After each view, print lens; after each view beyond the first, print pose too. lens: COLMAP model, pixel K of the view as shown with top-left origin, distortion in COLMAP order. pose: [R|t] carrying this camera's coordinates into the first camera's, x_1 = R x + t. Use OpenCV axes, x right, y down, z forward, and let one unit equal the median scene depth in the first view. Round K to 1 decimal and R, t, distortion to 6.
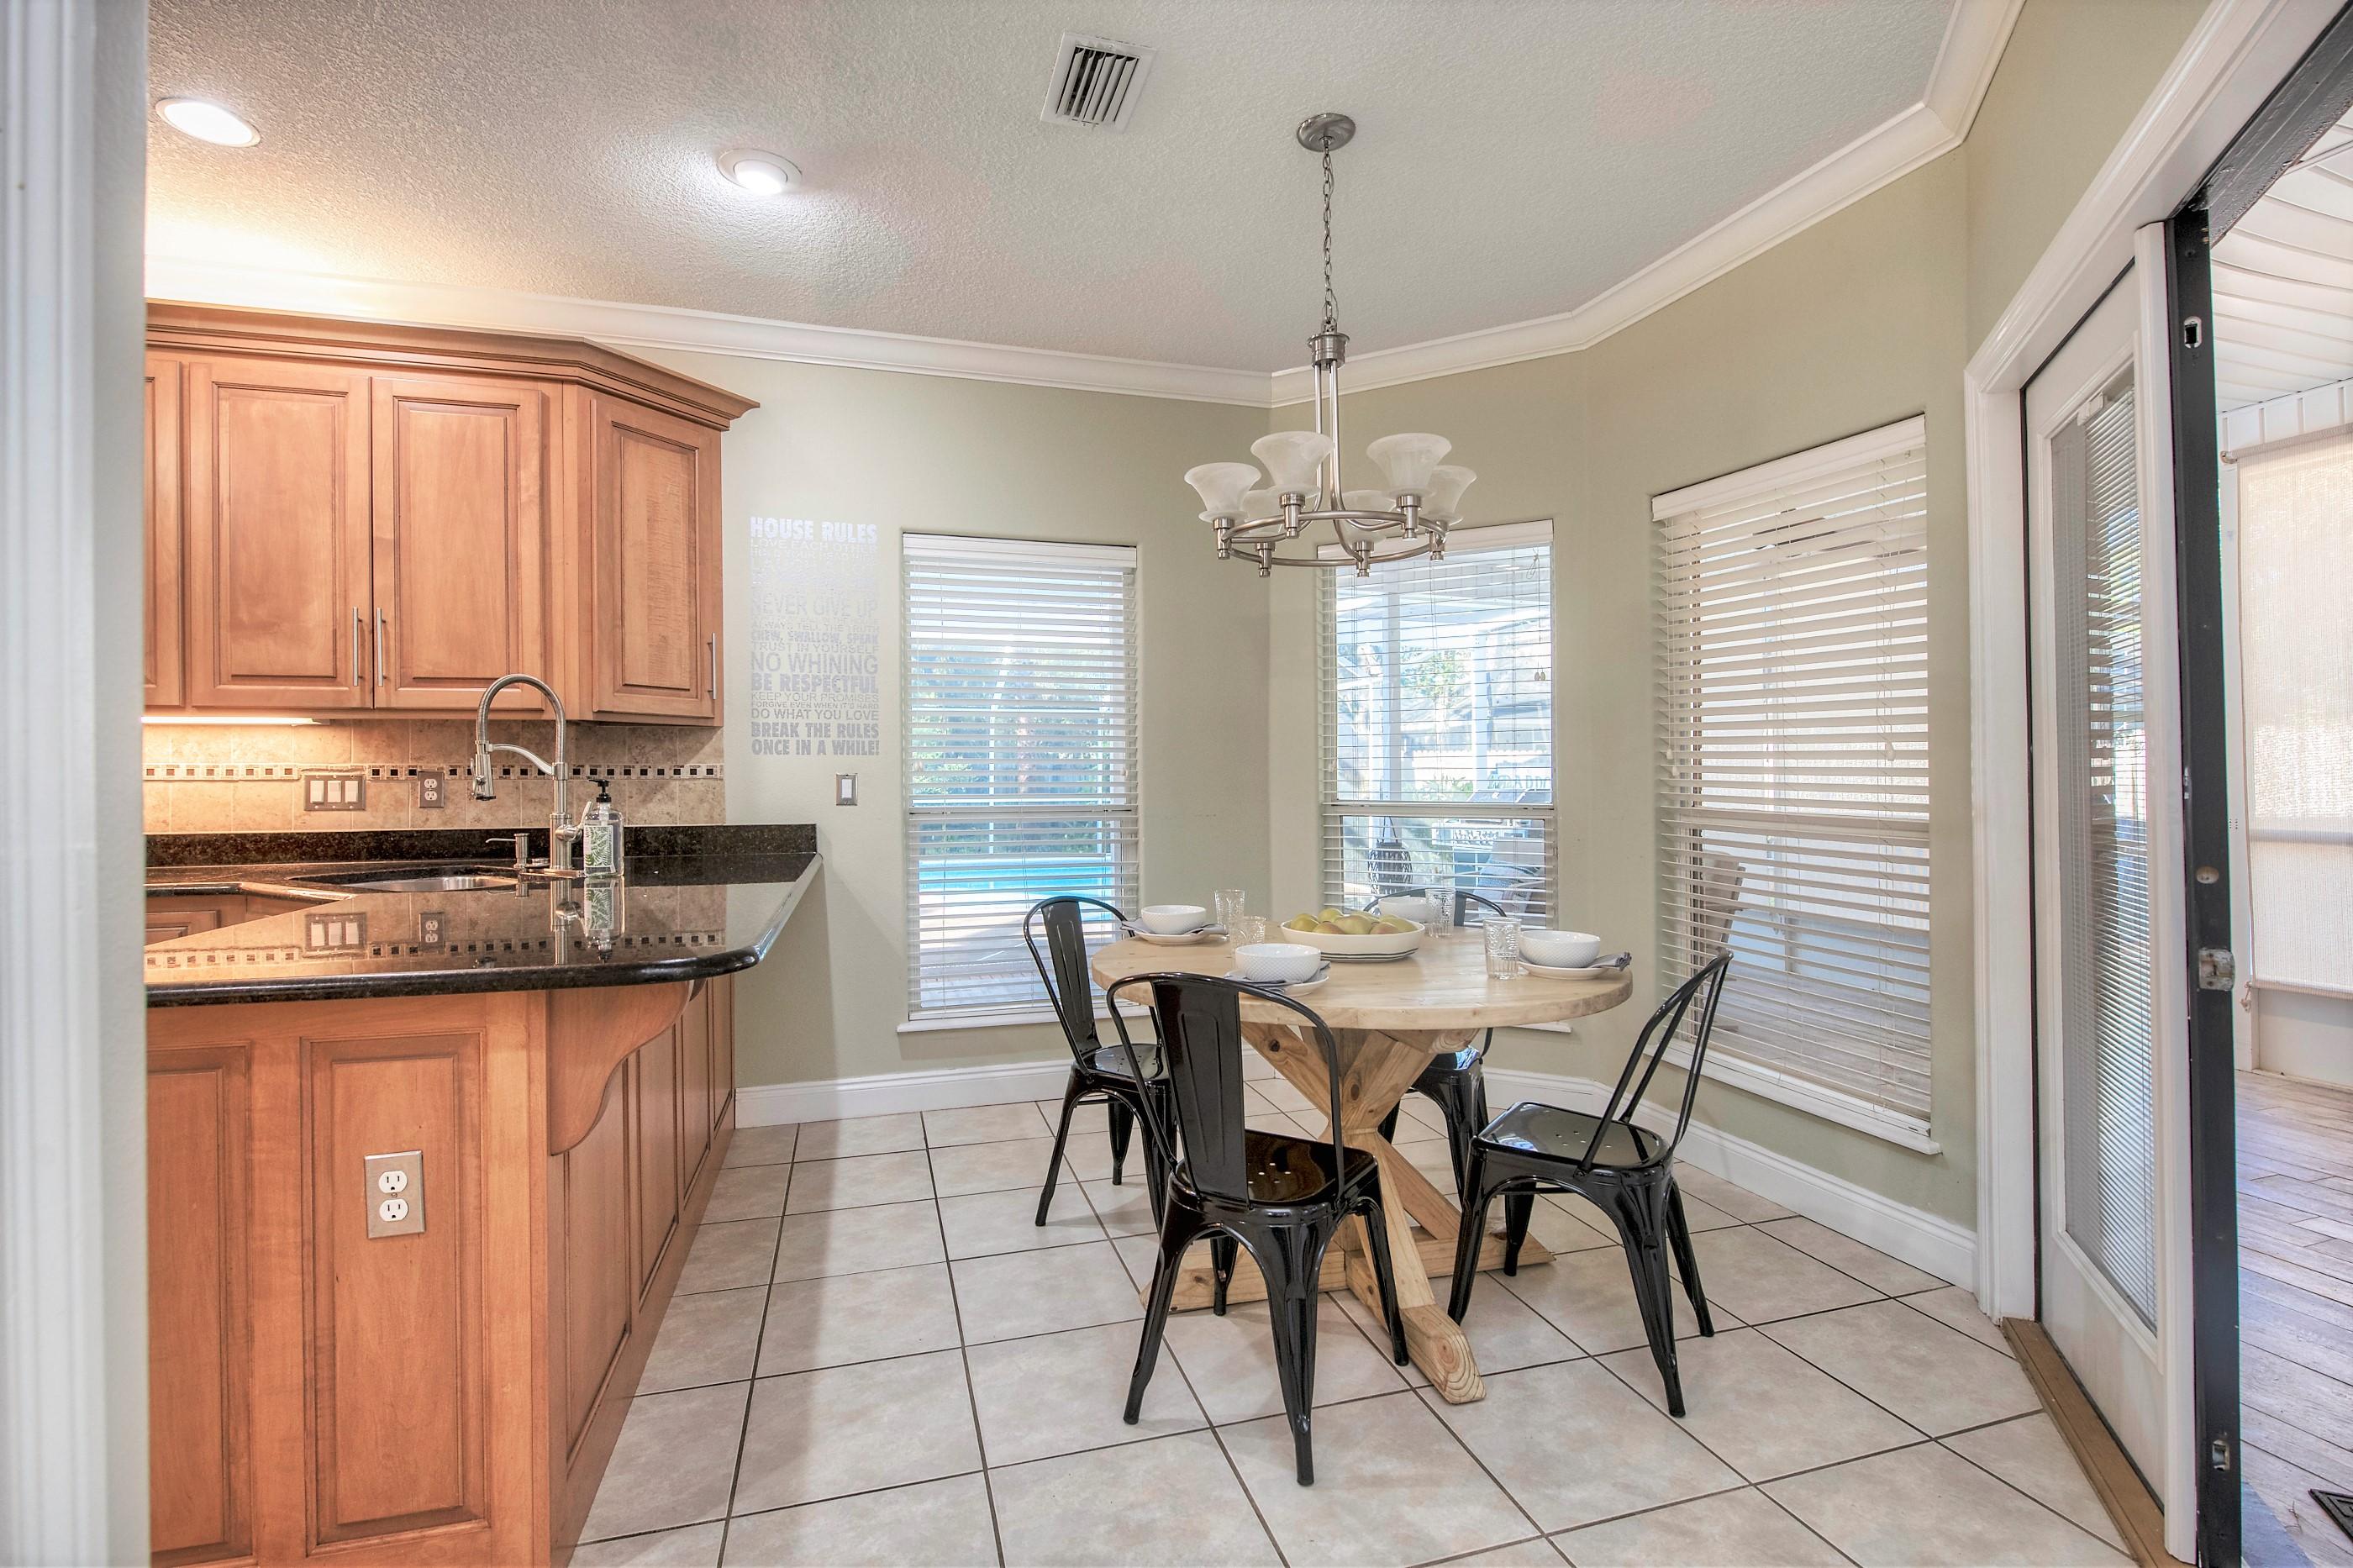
lens RADIAL K [[1031.8, 0, 1173.7], [0, 1031.8, 778.2], [0, 0, 1]] dist [0.016665, -0.000419]
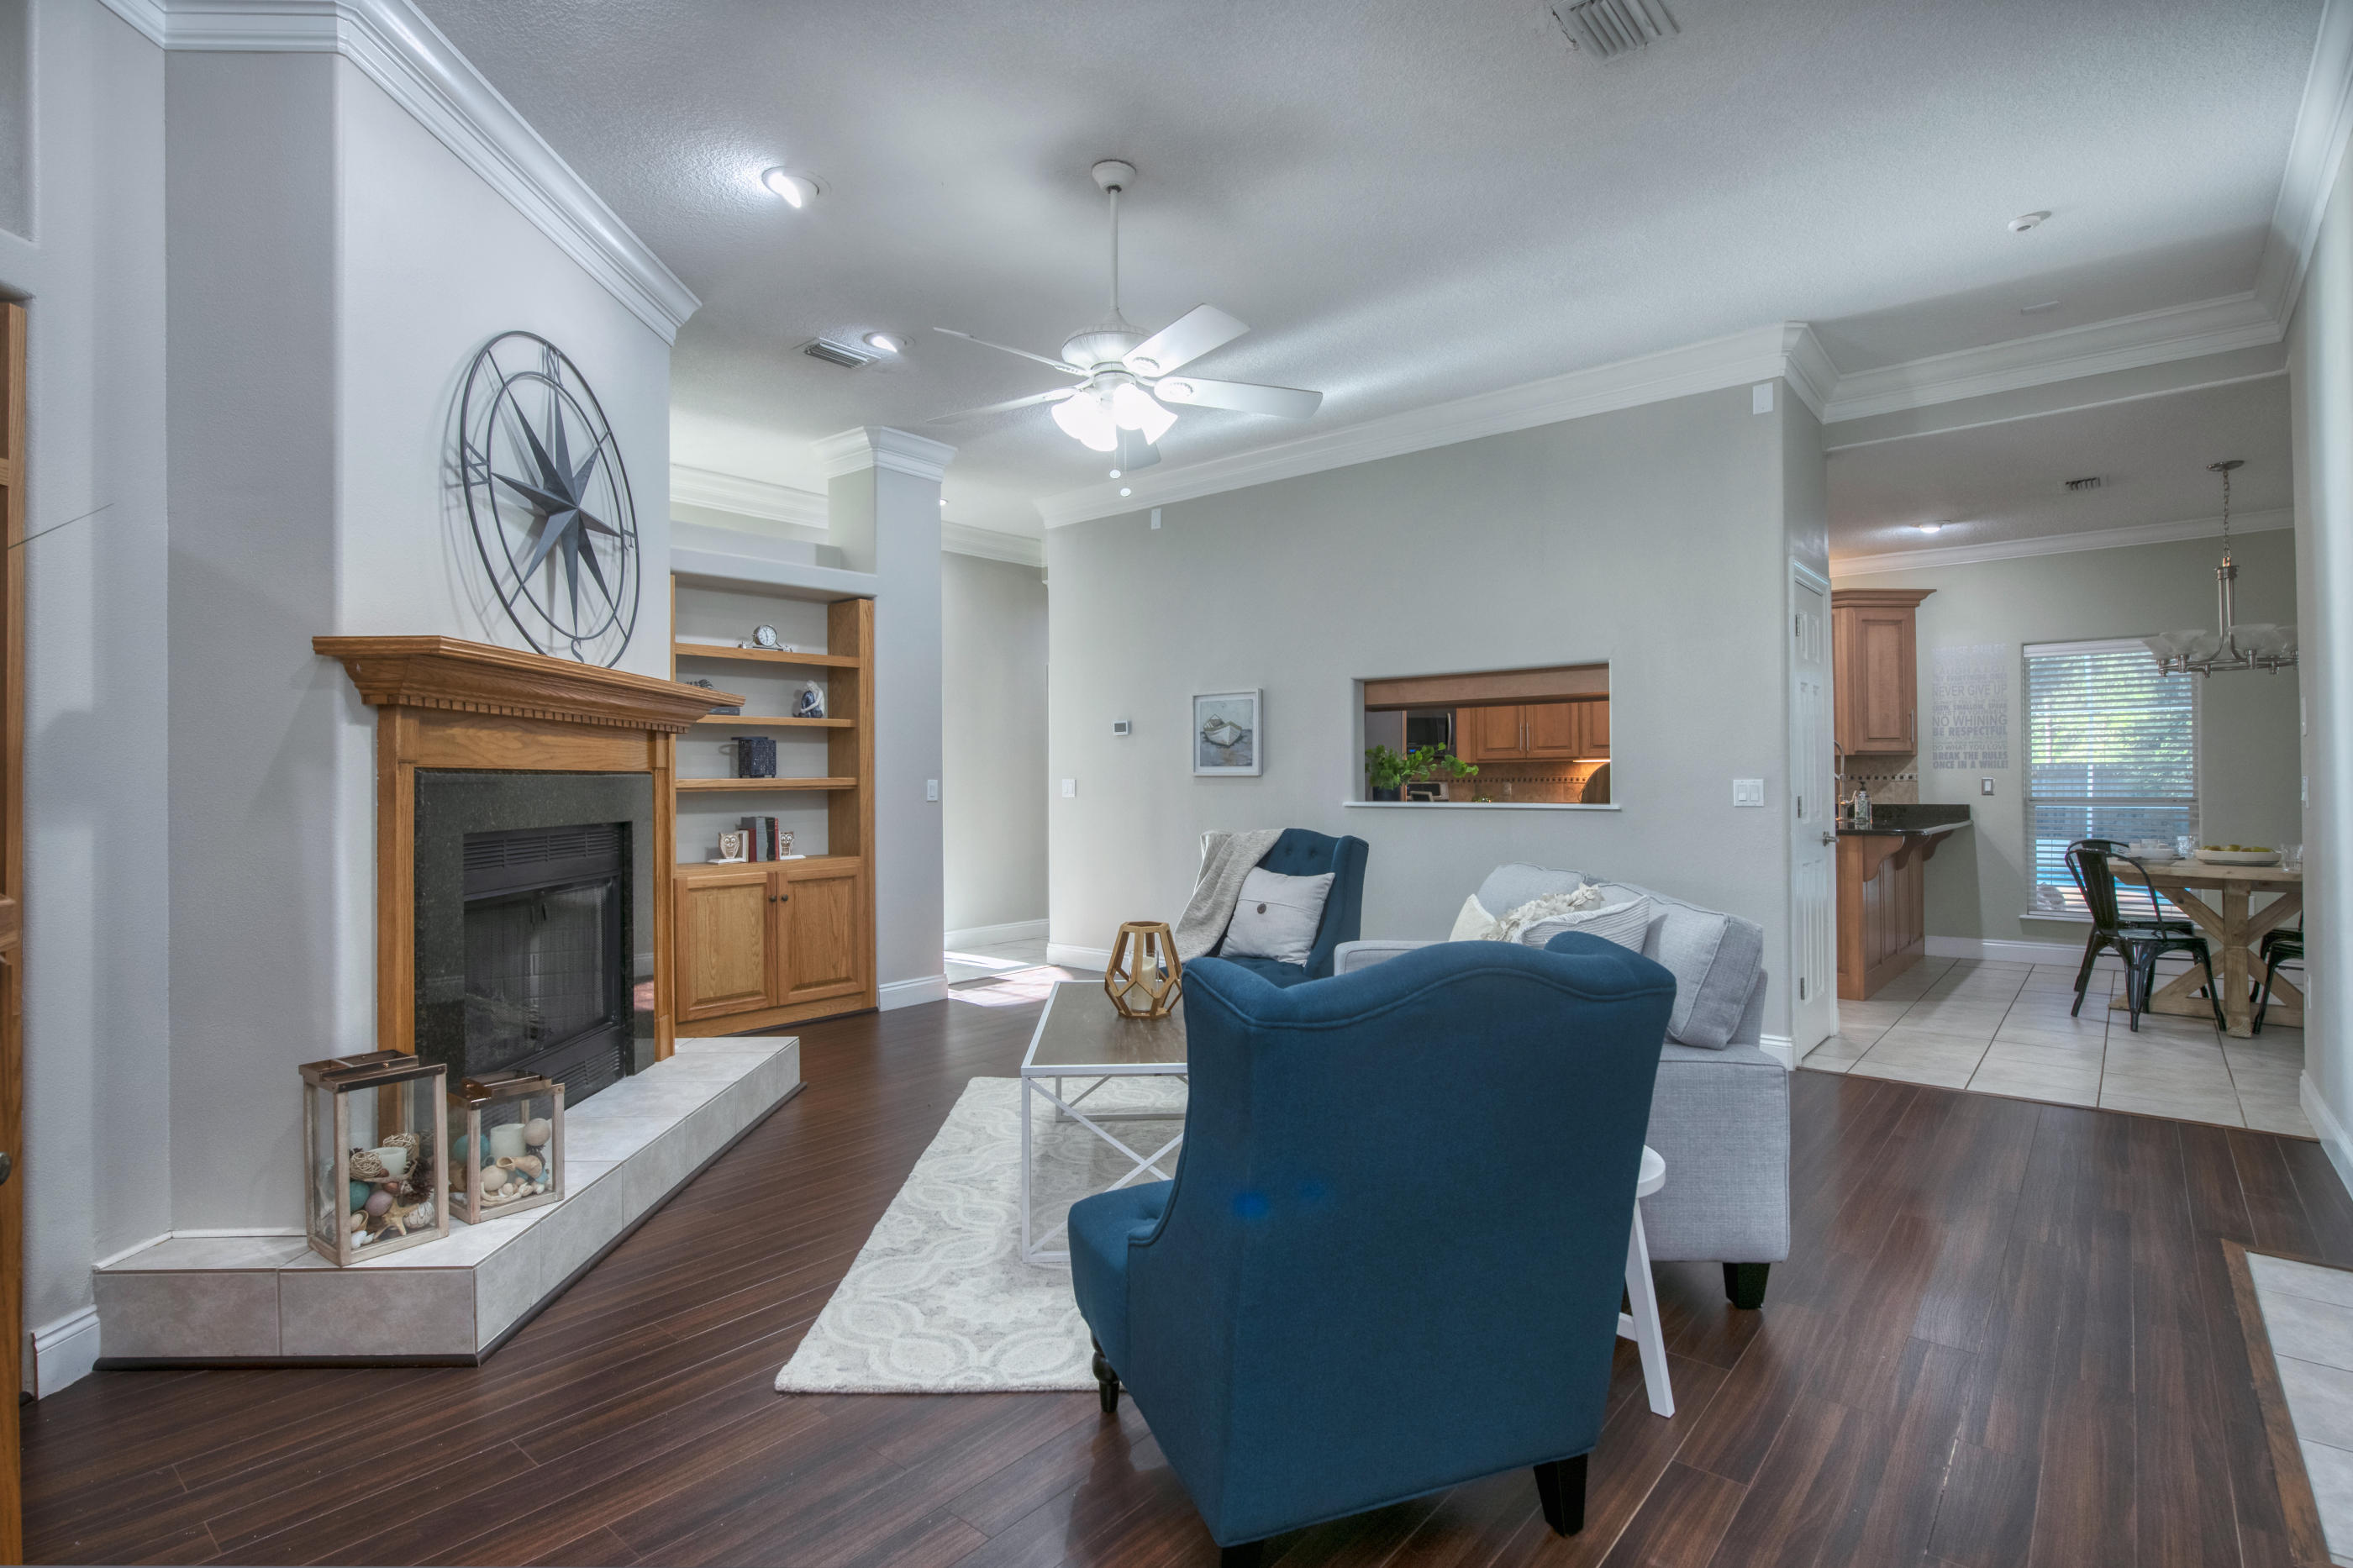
lens RADIAL K [[1159.8, 0, 1195.4], [0, 1159.8, 791.3], [0, 0, 1]] dist [0.002723, -0.005709]
pose [[0.546421, 0.000233, -0.837511, 0.689510], [0.006280, 0.999971, 0.004376, 0.001527], [0.837487, -0.007651, 0.546404, -1.413175]]
